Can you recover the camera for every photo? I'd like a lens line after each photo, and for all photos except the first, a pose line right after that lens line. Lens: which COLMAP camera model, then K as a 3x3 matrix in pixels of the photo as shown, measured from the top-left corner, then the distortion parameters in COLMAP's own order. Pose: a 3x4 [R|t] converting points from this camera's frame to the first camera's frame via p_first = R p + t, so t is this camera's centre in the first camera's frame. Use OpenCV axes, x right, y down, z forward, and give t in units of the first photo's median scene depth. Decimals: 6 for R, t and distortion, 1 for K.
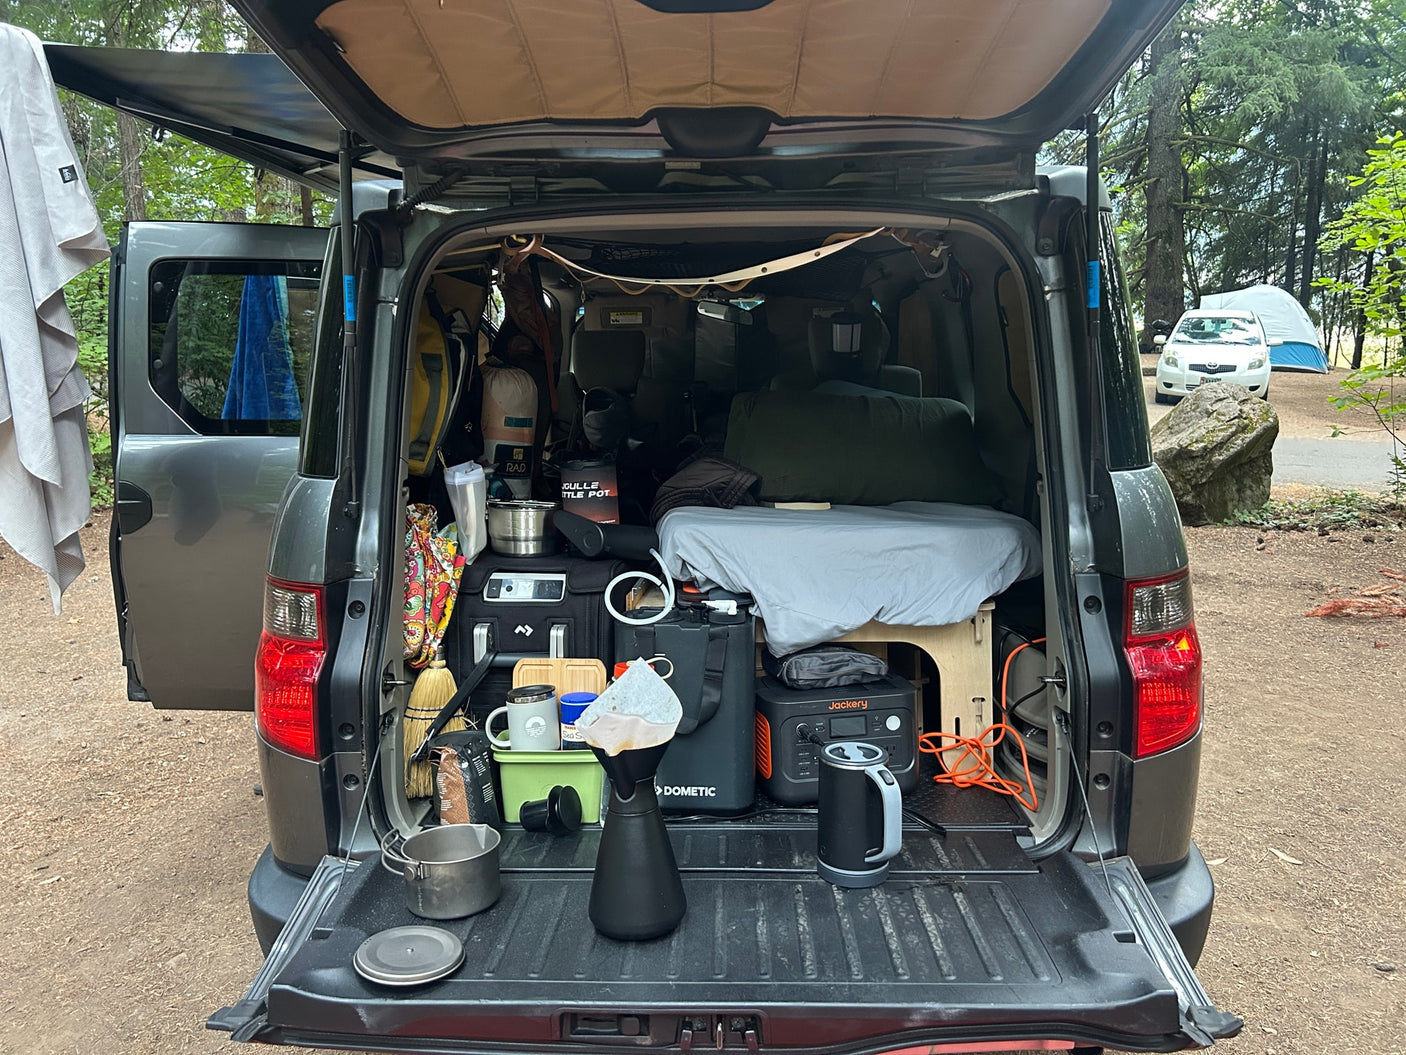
lens RADIAL K [[1067.6, 0, 703.0], [0, 1067.6, 527.5], [0, 0, 1]] dist [0.047976, -0.064045]
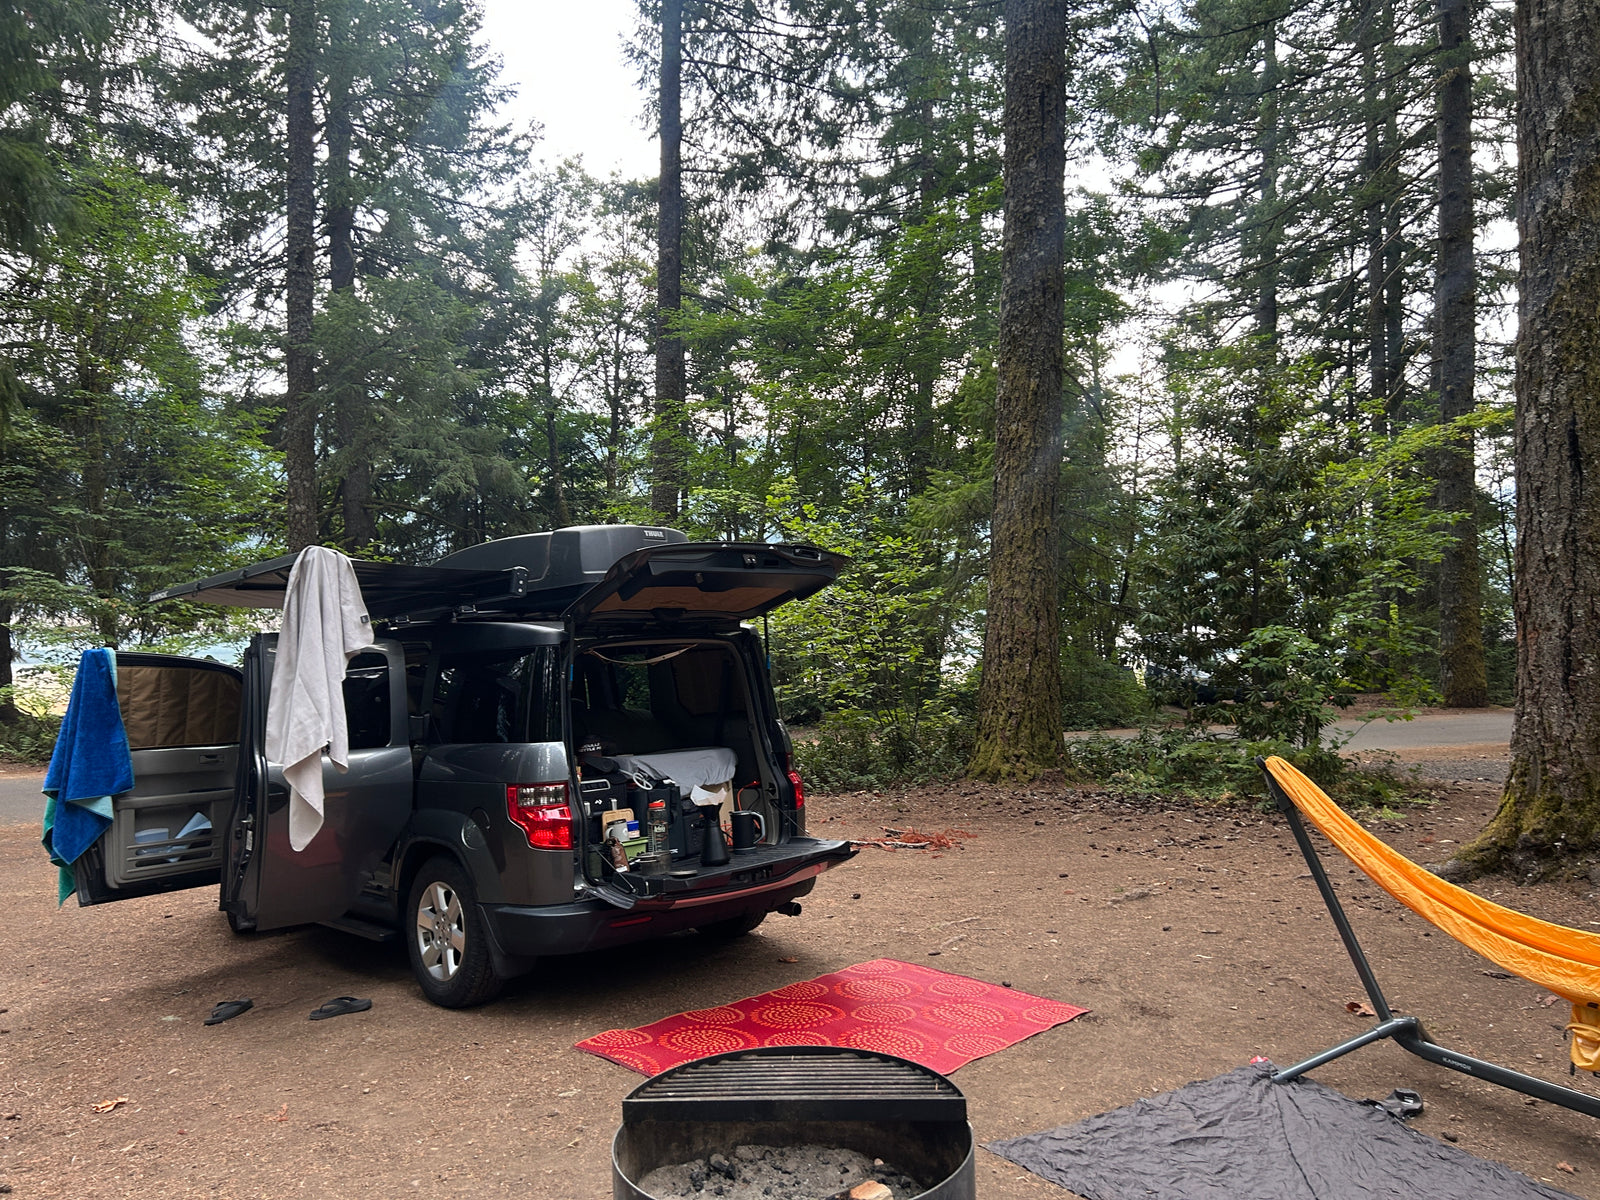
lens RADIAL K [[1236.3, 0, 800.0], [0, 1236.3, 600.0], [0, 0, 1]] dist [0.060731, -0.077011]
pose [[0.689912, 0.012437, 0.723787, -0.195265], [0.162682, 0.971613, -0.171764, 0.021217], [-0.705377, 0.236249, 0.668304, -0.137033]]
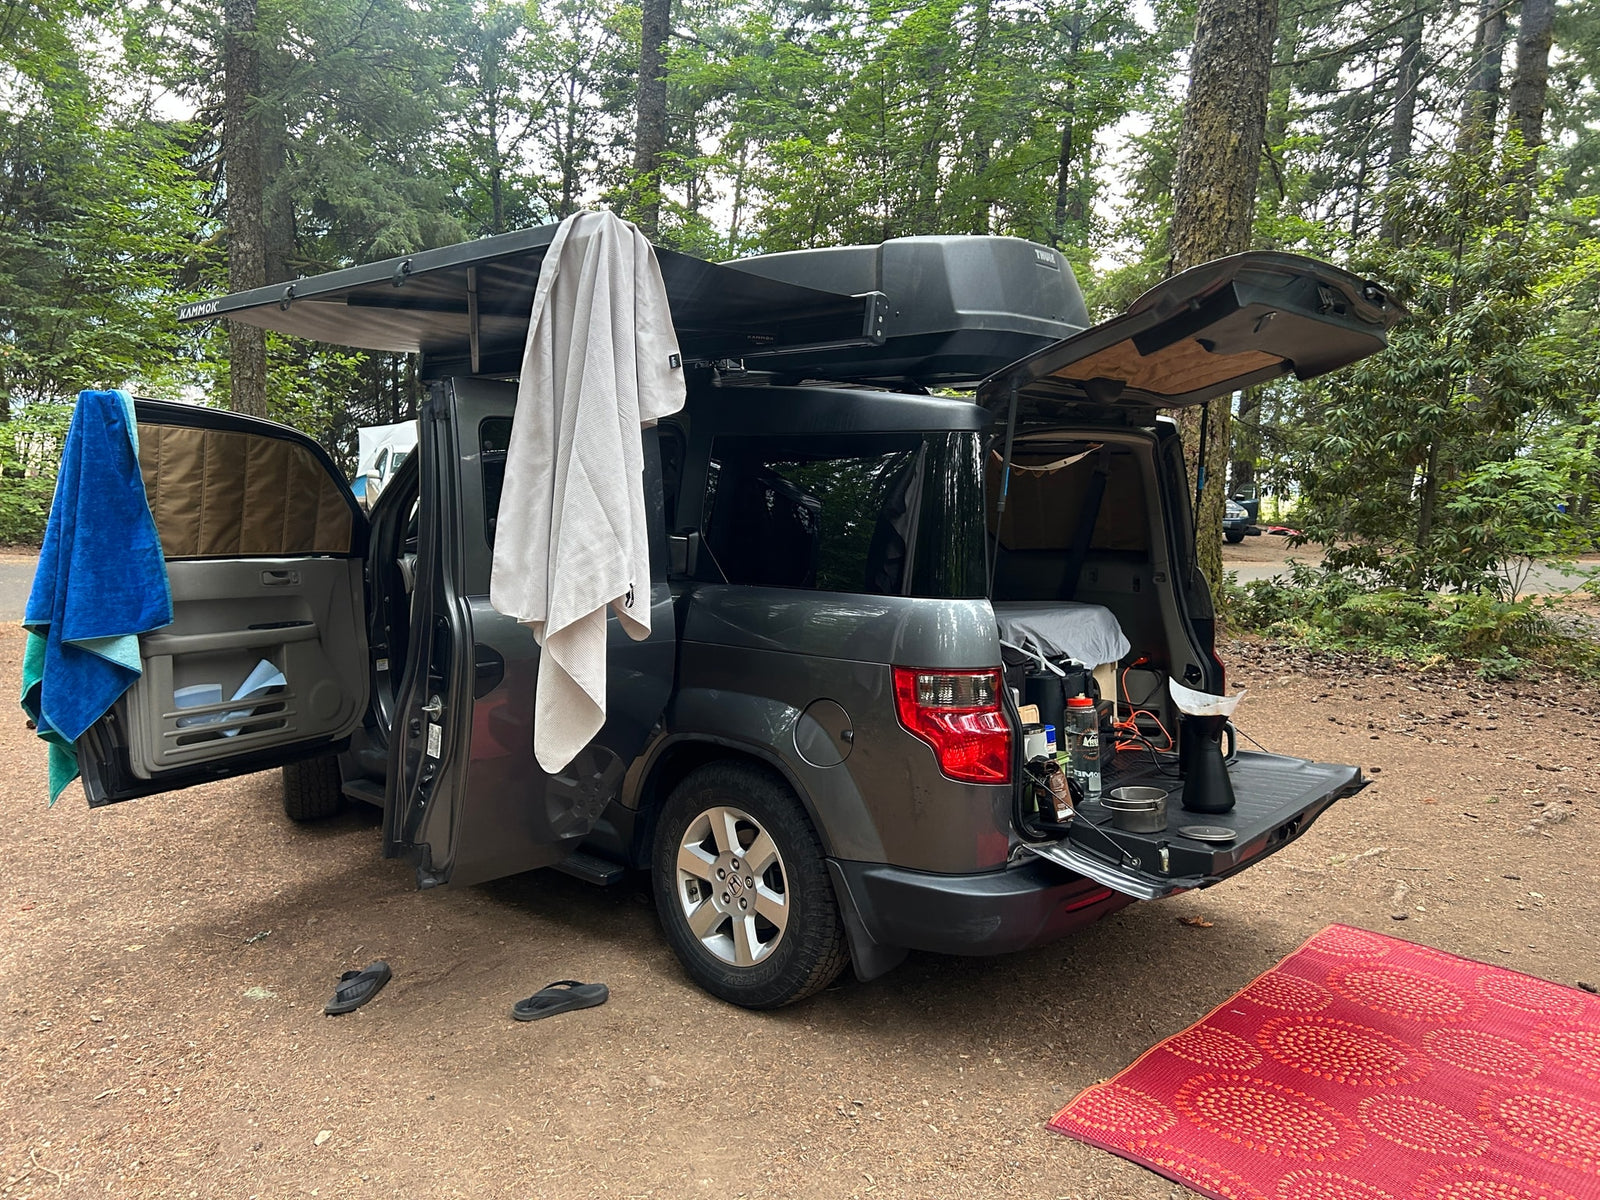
lens RADIAL K [[1214.9, 0, 800.0], [0, 1214.9, 600.0], [0, 0, 1]] dist [0.047976, -0.064045]
pose [[0.622275, -0.070548, 0.779613, -0.169345], [0.118647, 0.992925, -0.004851, -0.005961], [-0.773755, 0.095517, 0.626242, 0.012074]]
